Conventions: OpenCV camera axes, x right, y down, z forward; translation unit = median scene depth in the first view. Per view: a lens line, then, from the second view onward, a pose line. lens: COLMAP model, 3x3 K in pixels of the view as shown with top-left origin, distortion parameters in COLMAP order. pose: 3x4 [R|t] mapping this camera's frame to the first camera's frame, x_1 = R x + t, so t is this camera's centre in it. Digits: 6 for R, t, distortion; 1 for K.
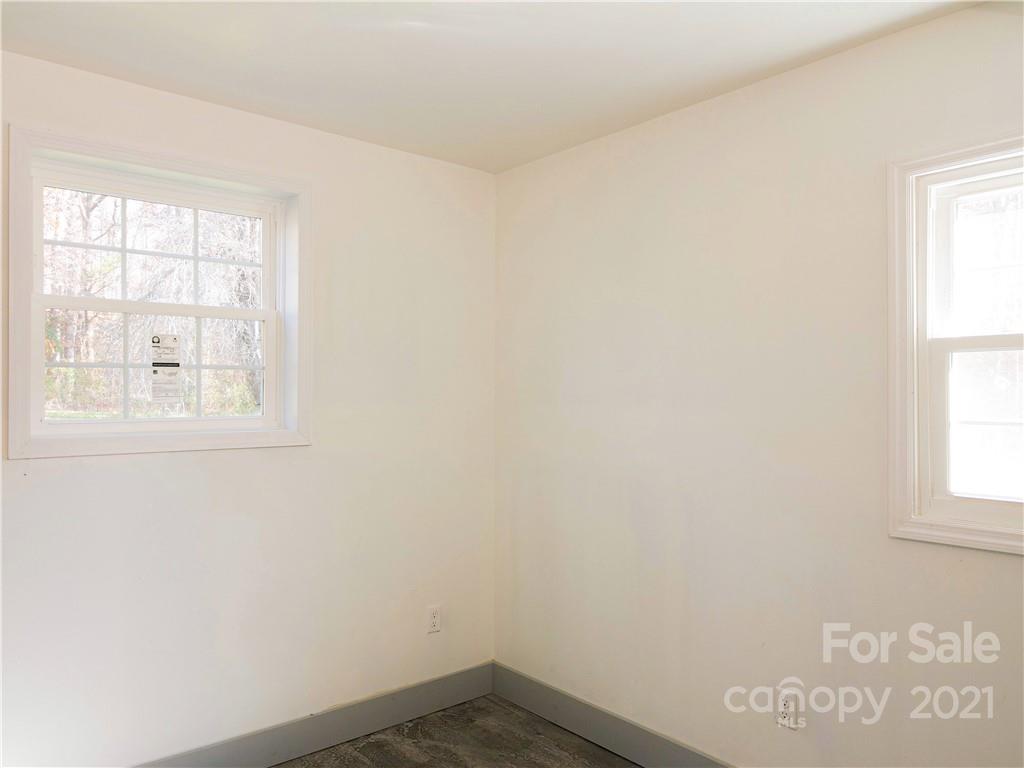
lens RADIAL K [[748.1, 0, 509.4], [0, 748.1, 388.2], [0, 0, 1]] dist [0.005245, 0.024147]
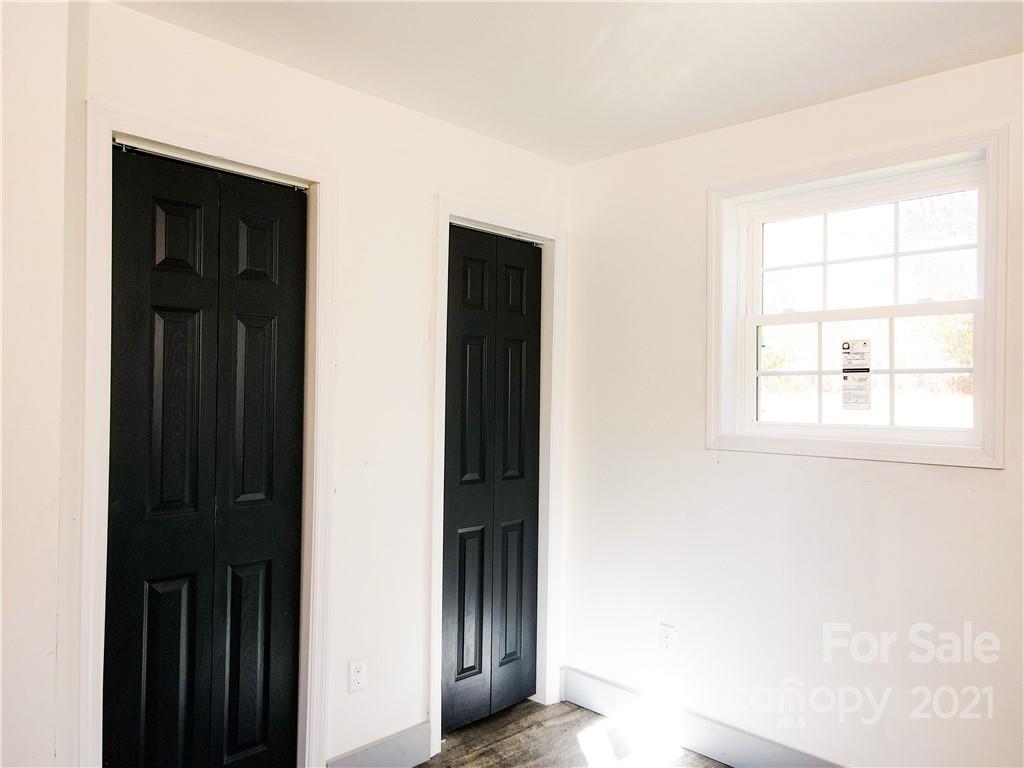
lens RADIAL K [[748.1, 0, 509.8], [0, 748.1, 384.6], [0, 0, 1]] dist [0.005245, 0.024147]
pose [[0.107809, -0.006054, -0.994153, 0.477254], [0.001334, 0.999981, -0.005945, -0.007372], [0.994171, -0.000686, 0.107815, 0.440296]]
